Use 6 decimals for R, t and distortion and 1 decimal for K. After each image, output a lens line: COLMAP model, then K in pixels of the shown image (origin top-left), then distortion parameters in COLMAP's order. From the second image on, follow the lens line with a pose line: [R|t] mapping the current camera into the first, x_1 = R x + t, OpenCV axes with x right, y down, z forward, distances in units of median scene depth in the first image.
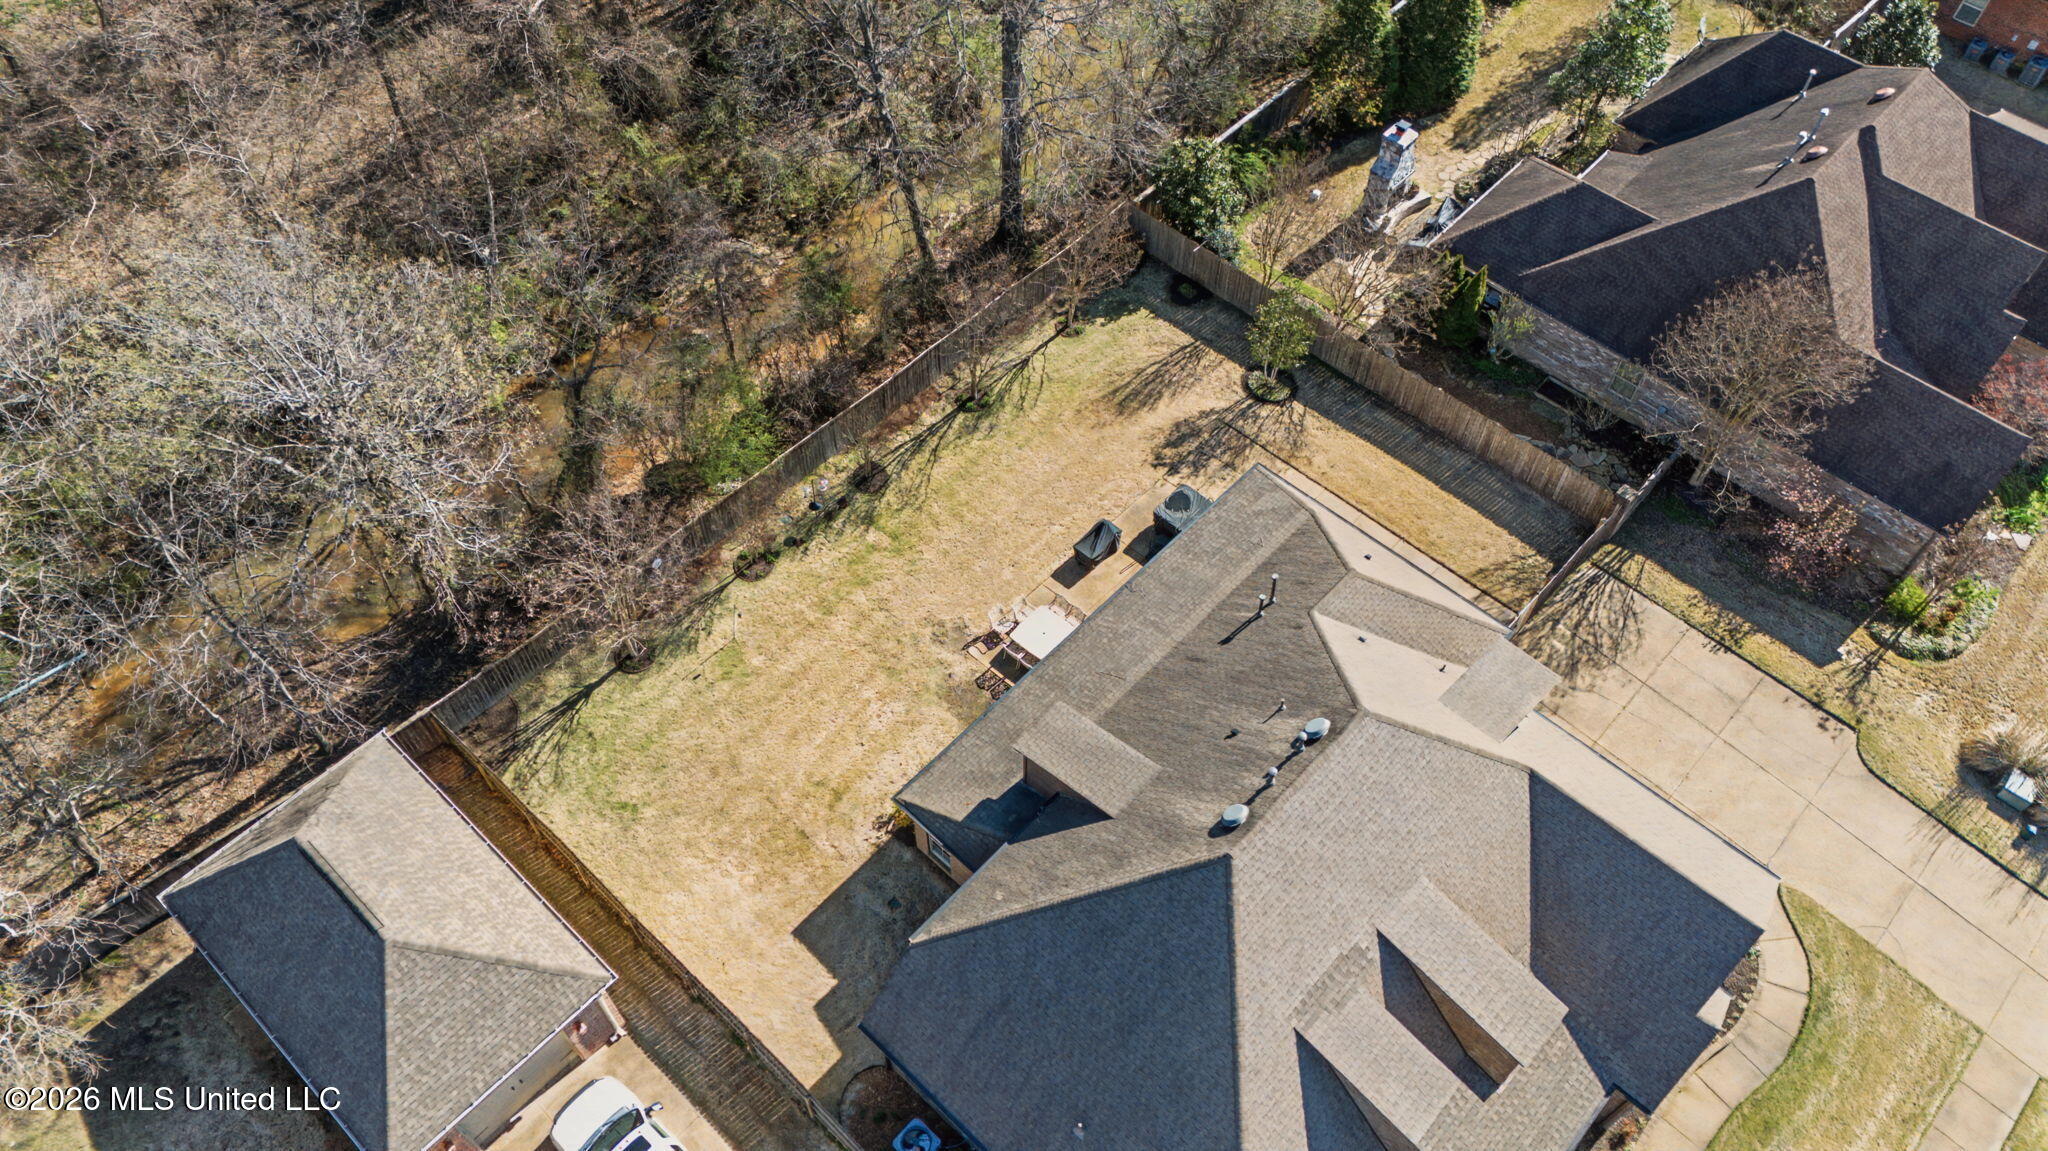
lens RADIAL K [[1492.2, 0, 1013.9], [0, 1492.2, 577.7], [0, 0, 1]] dist [0.044923, -0.039647]
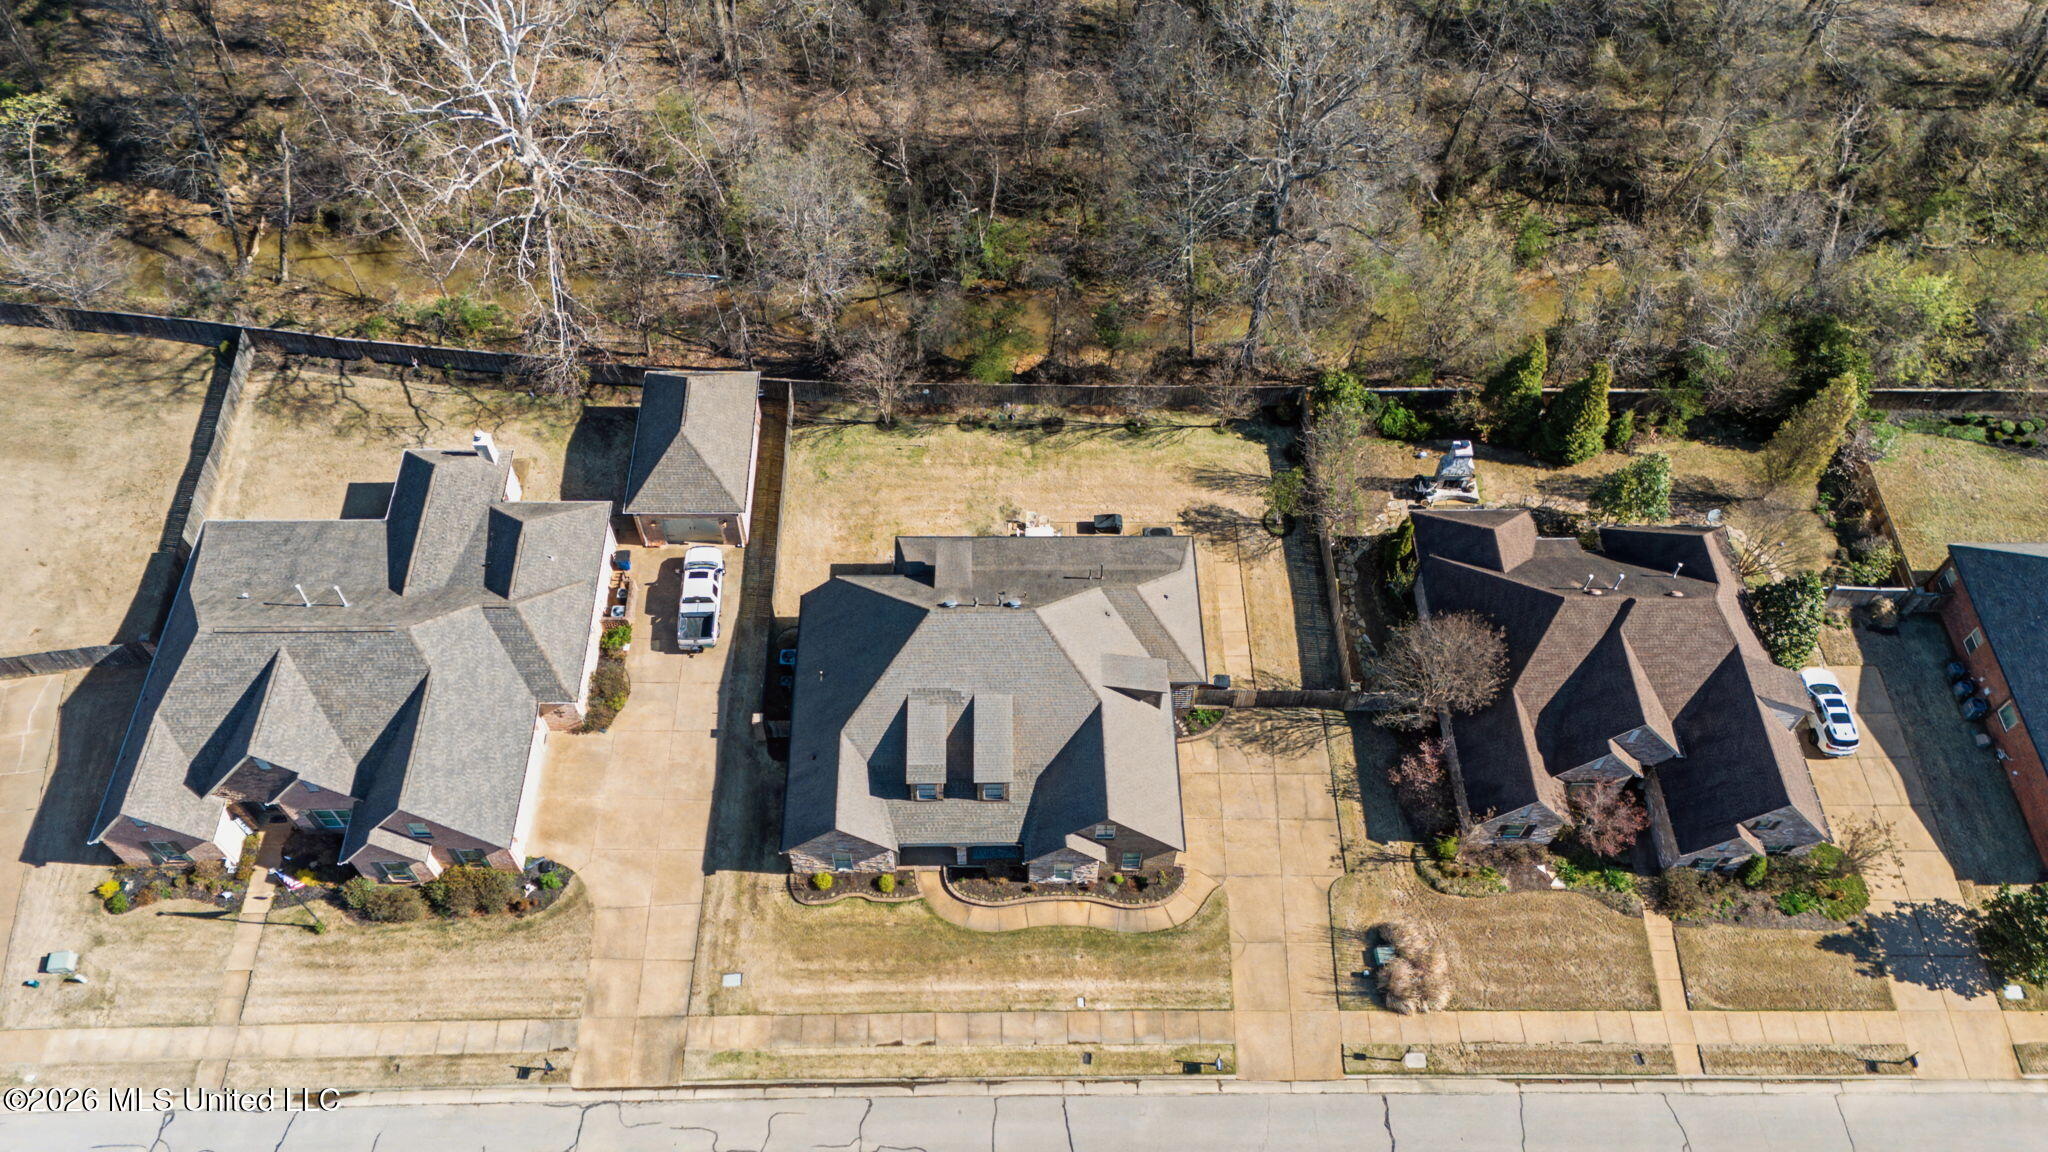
lens RADIAL K [[1492.2, 0, 1023.9], [0, 1492.2, 576.6], [0, 0, 1]] dist [0.044923, -0.039647]
pose [[0.697865, 0.598922, -0.392780, 0.729725], [-0.597010, 0.789393, 0.142962, -0.169192], [0.395681, 0.134726, 0.908452, -0.629008]]
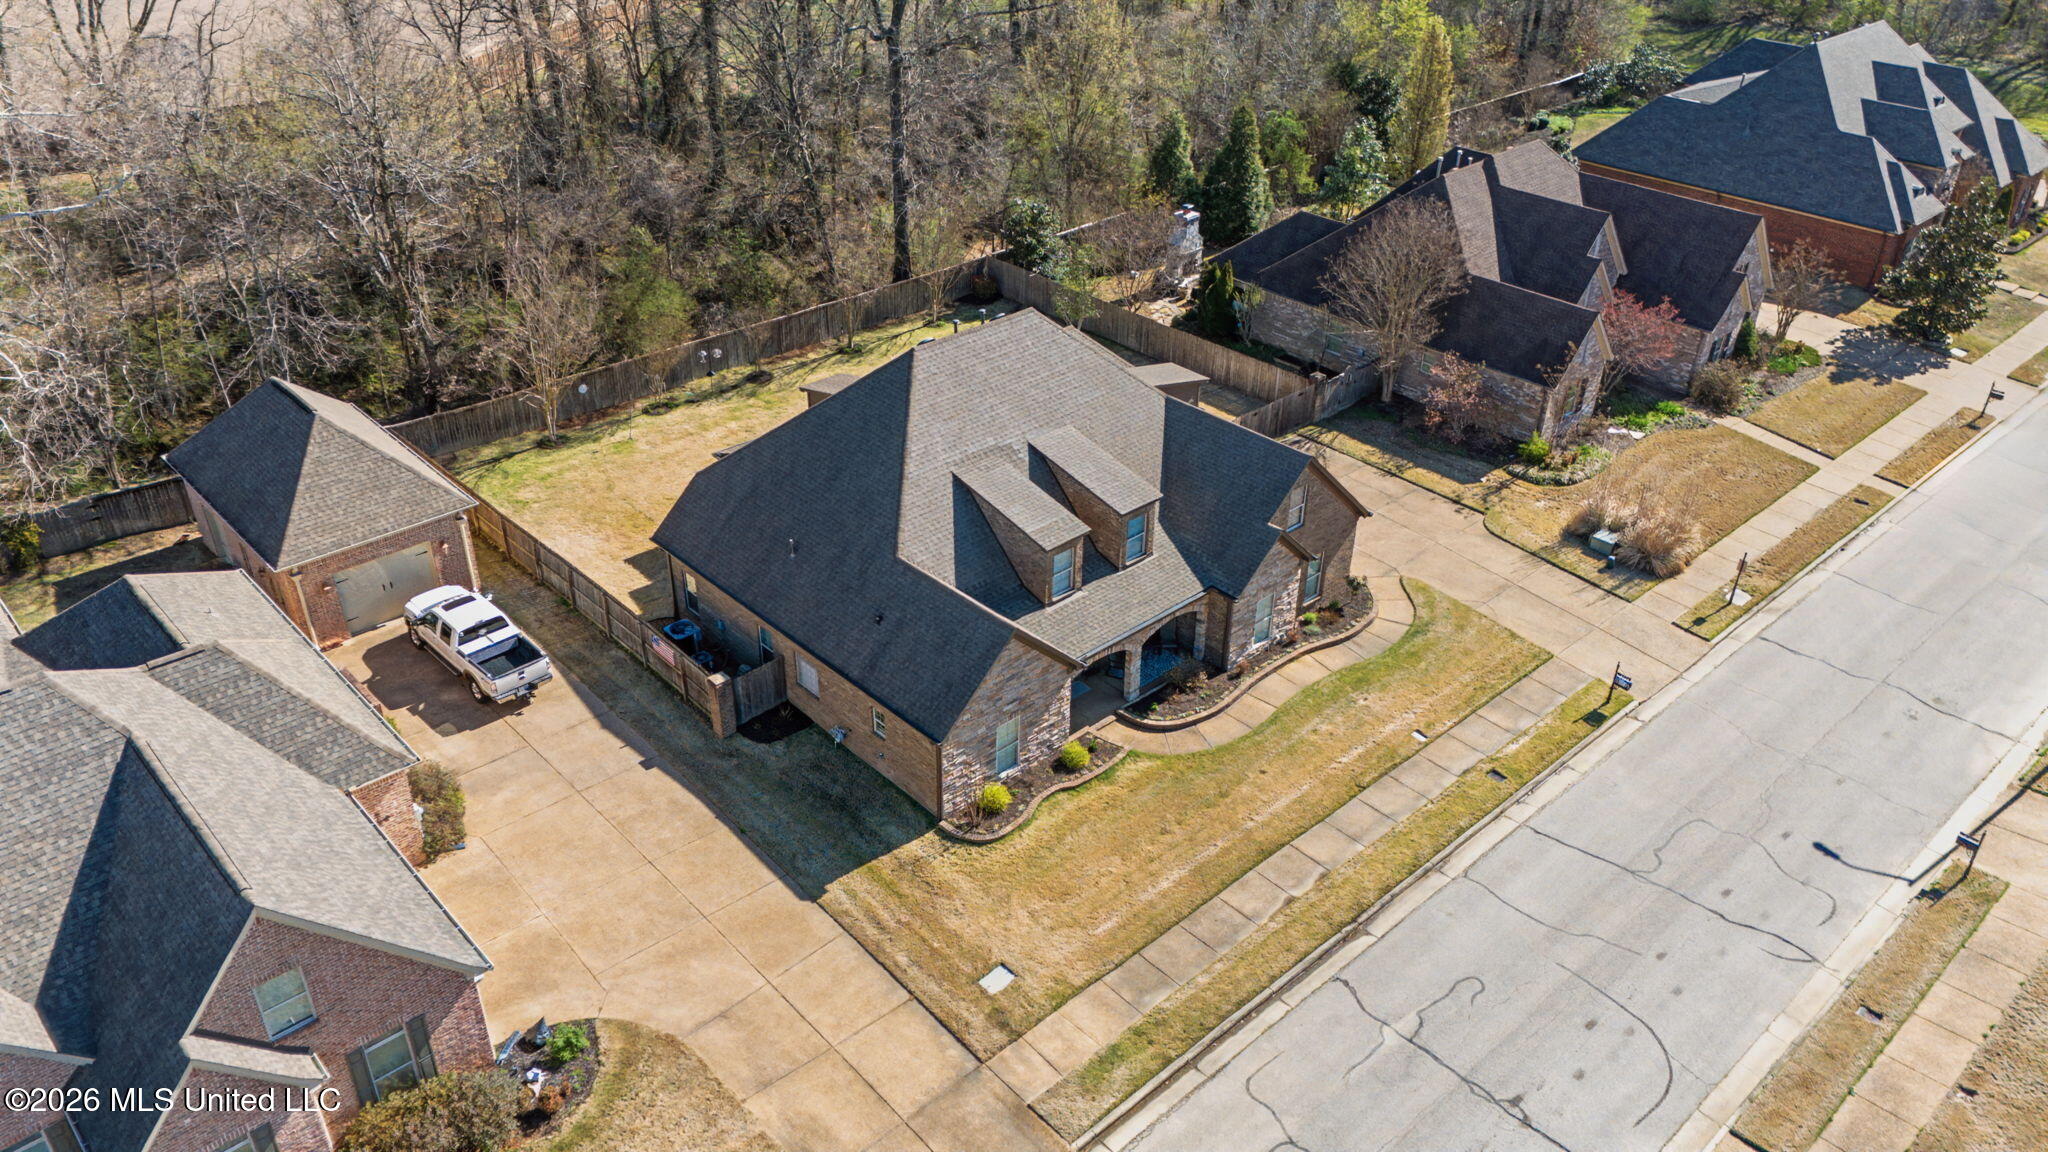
lens RADIAL K [[1492.2, 0, 1014.6], [0, 1492.2, 573.7], [0, 0, 1]] dist [0.044923, -0.039647]
pose [[0.997279, 0.047796, -0.056118, 0.227772], [-0.065972, 0.918348, -0.390237, 0.639951], [0.032884, 0.392877, 0.919003, -0.146711]]
